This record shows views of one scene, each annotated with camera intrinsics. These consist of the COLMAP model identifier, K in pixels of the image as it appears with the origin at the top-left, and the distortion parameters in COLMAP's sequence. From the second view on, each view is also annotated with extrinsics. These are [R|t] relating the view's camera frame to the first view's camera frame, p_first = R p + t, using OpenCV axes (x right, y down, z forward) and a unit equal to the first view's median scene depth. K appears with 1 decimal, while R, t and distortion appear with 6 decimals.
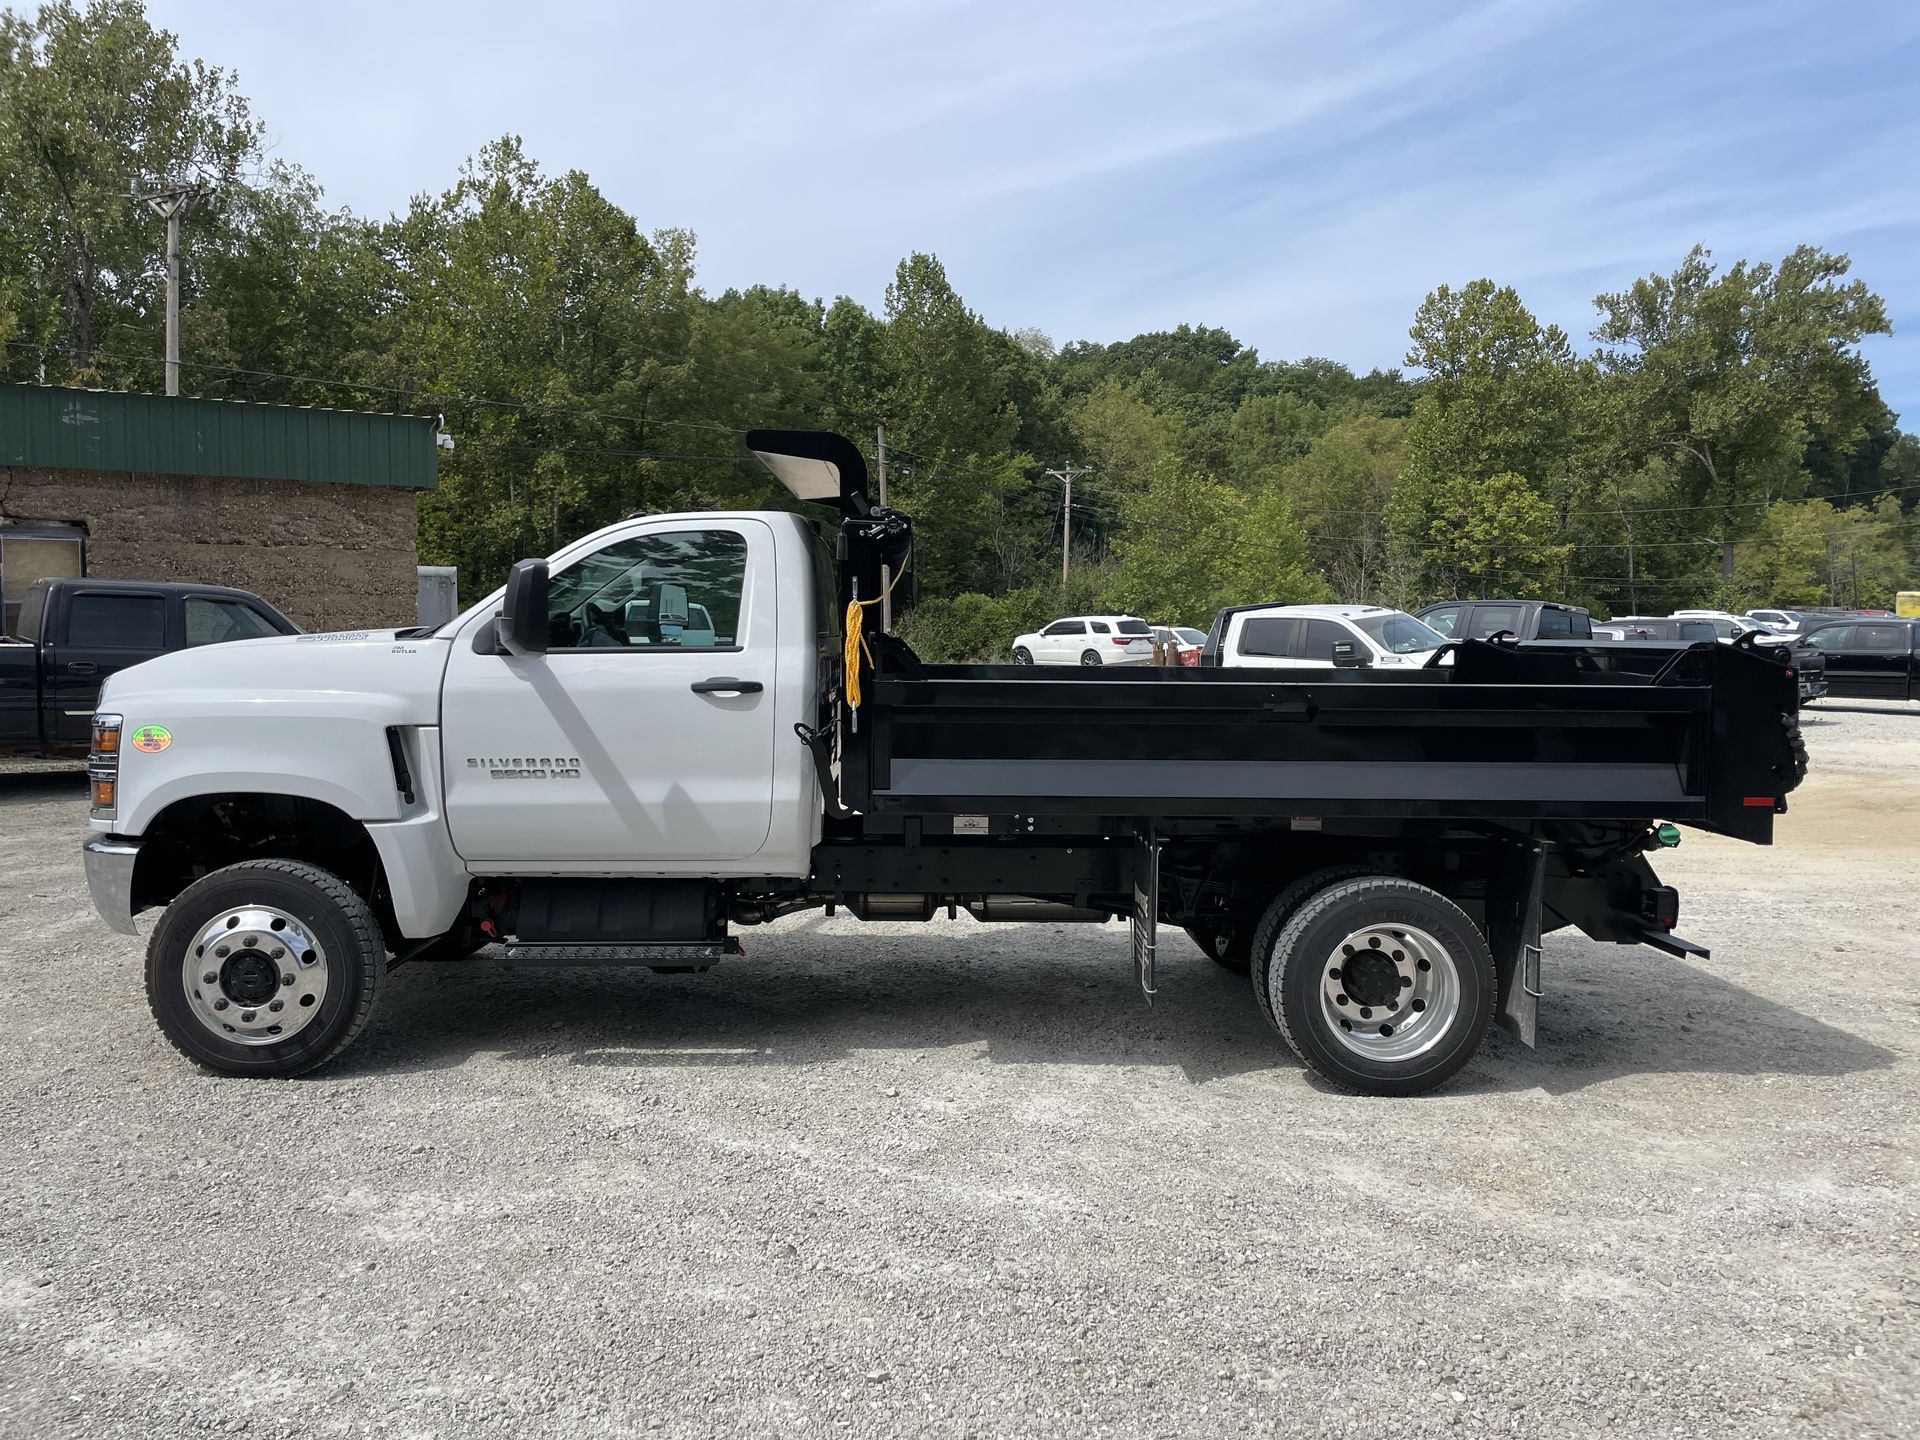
lens RADIAL K [[1563.6, 0, 965.3], [0, 1563.6, 679.0], [0, 0, 1]] dist [0.092449, -0.122968]
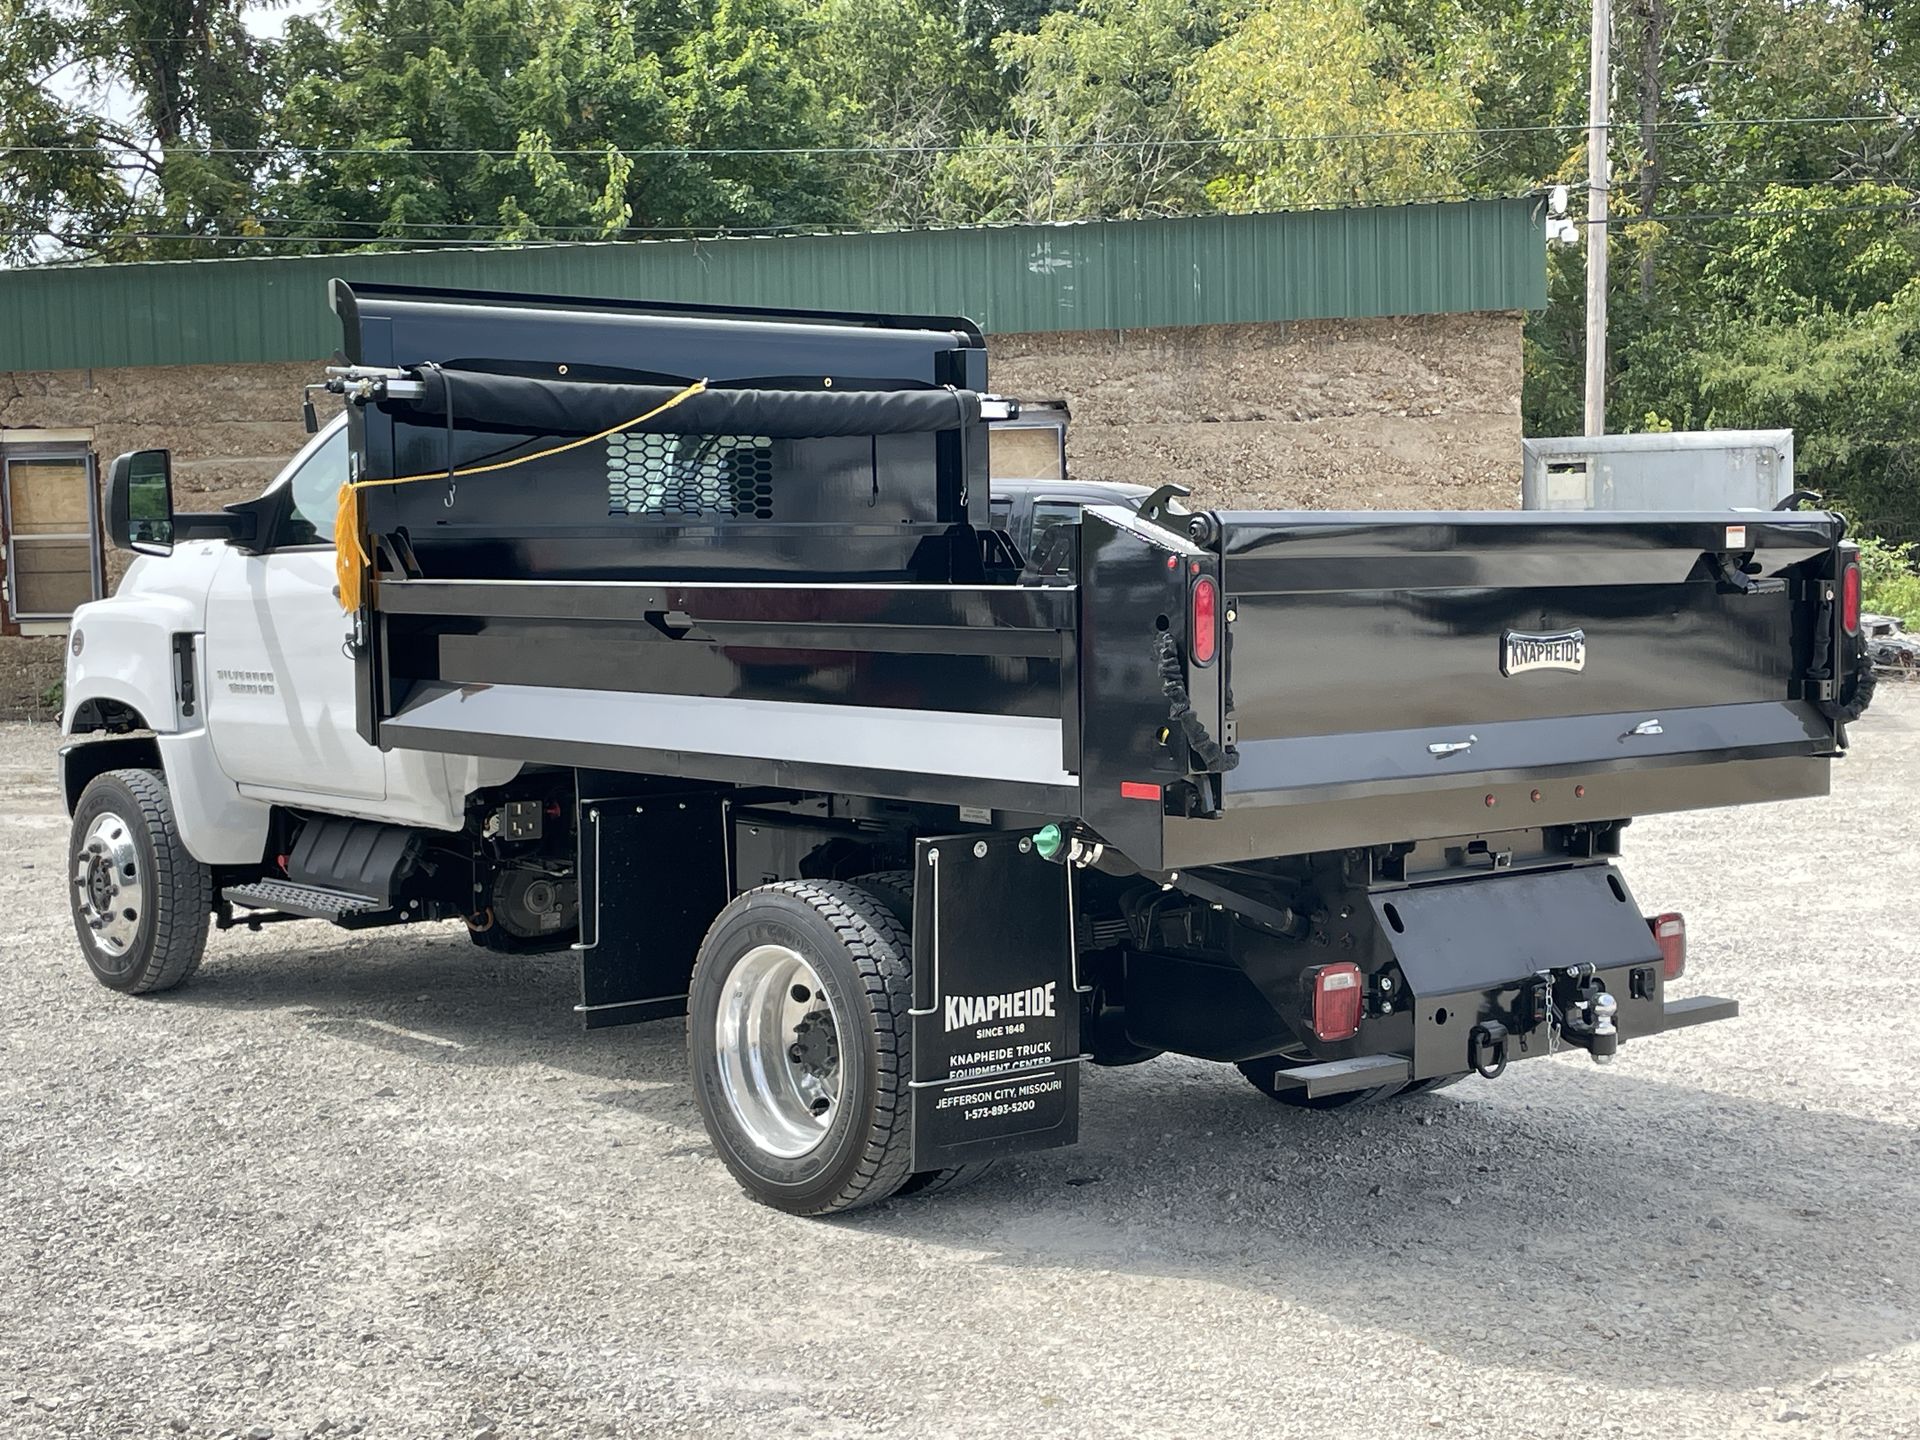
lens RADIAL K [[3012.5, 0, 960.0], [0, 3012.5, 720.0], [0, 0, 1]] dist [0.054194, -0.010450]
pose [[0.569613, 0.029618, -0.821380, 0.584945], [-0.011486, 0.999540, 0.028077, 0.011063], [0.821833, -0.006558, 0.569691, 0.153812]]
